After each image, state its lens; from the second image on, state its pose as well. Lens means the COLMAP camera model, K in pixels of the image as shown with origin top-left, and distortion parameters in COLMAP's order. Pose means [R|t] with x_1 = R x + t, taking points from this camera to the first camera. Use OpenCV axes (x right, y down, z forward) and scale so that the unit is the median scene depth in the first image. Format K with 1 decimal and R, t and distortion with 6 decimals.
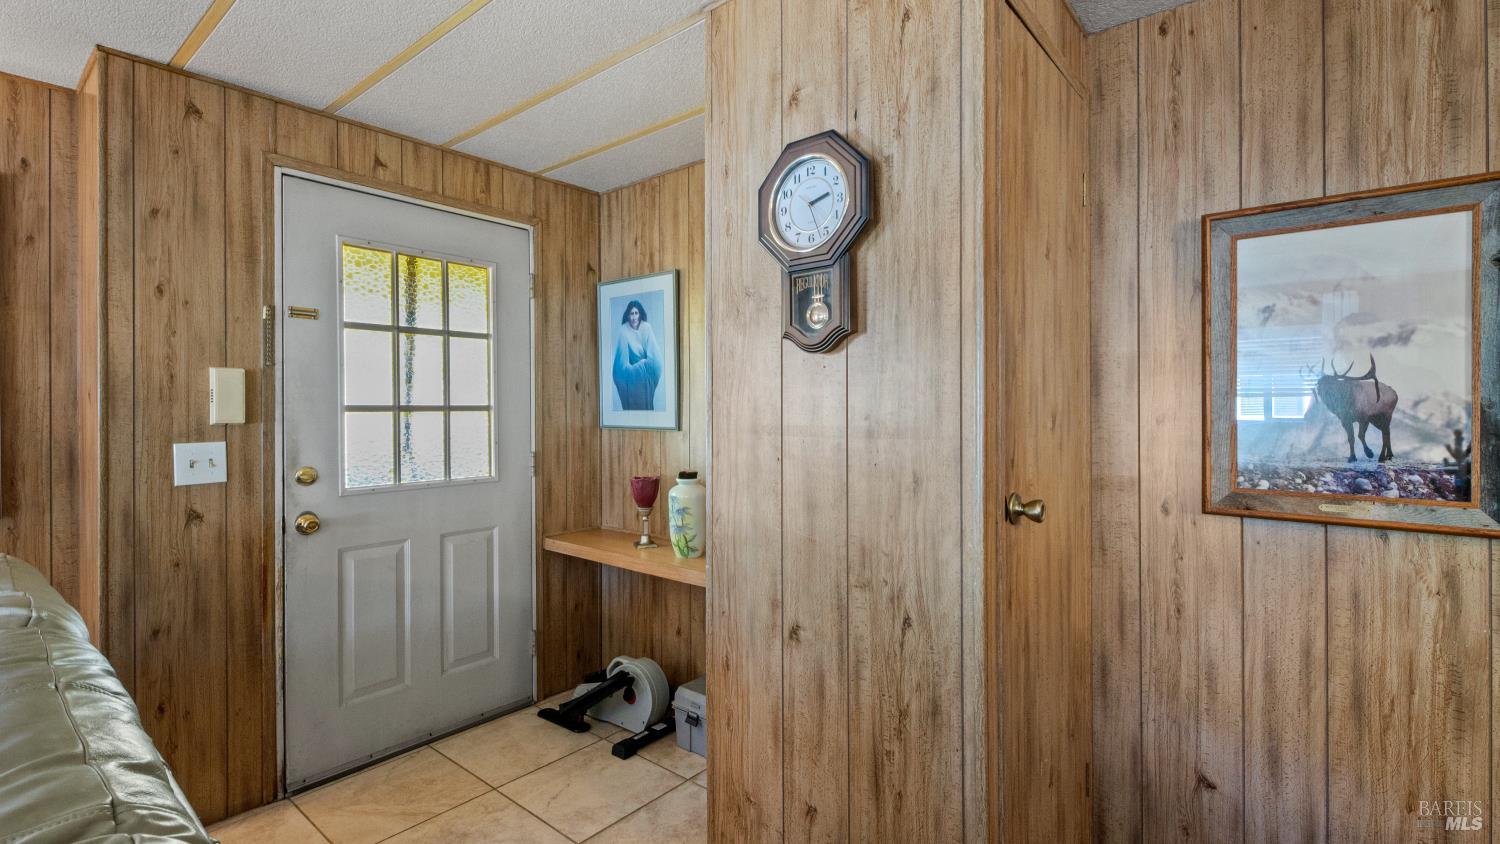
lens RADIAL K [[676.0, 0, 750.0], [0, 676.0, 422.0], [0, 0, 1]] dist [0.002529, -0.000016]
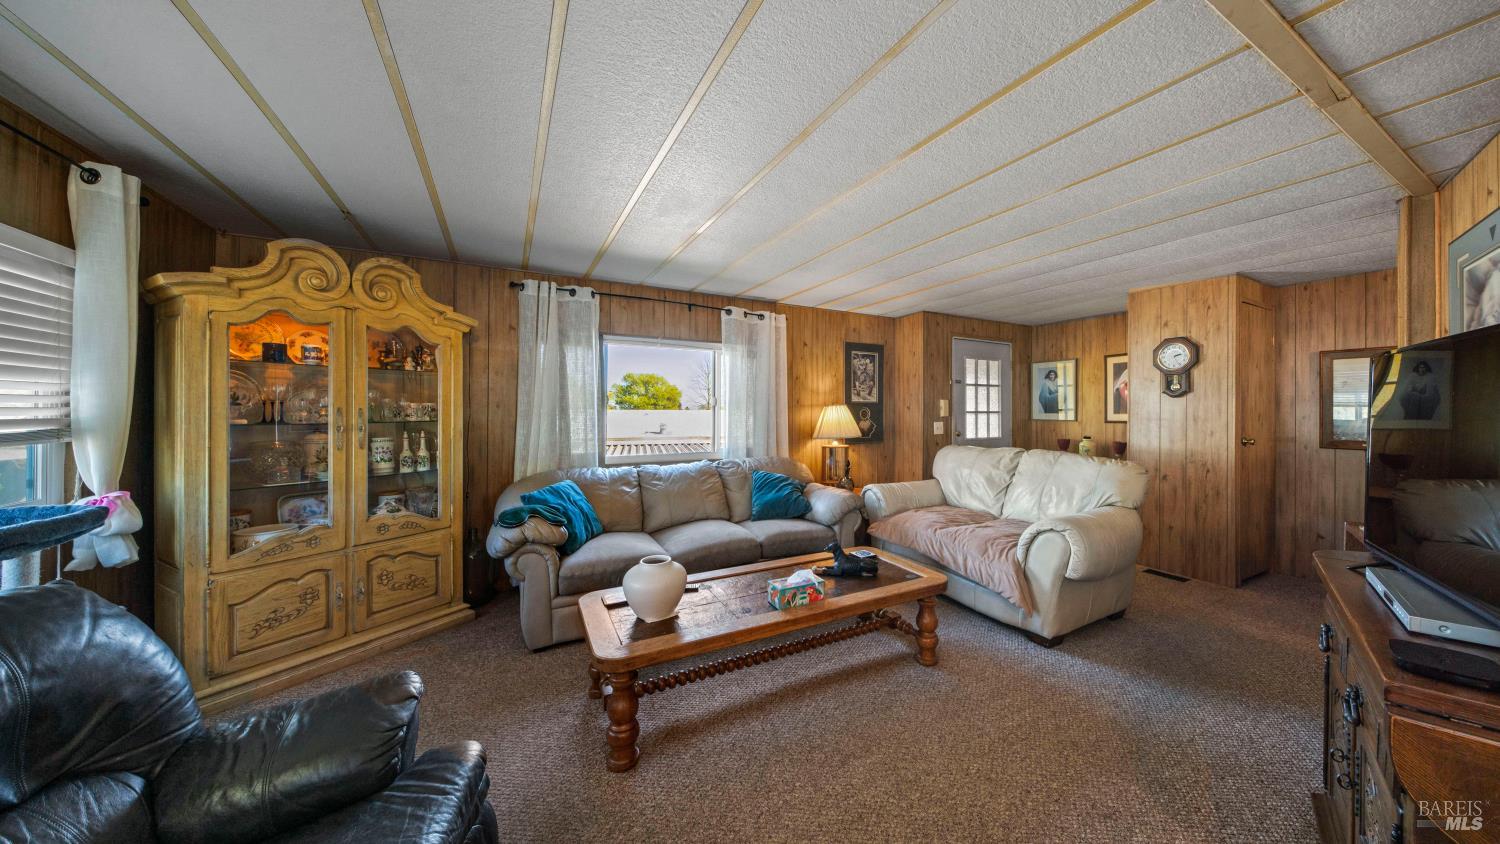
lens RADIAL K [[584.7, 0, 698.8], [0, 584.7, 419.7], [0, 0, 1]] dist [0.000351, -0.004559]
pose [[0.935641, 0.010129, -0.352807, -1.026916], [-0.012831, 0.999904, -0.005321, 0.056364], [0.352719, 0.009505, 0.935681, -2.438092]]
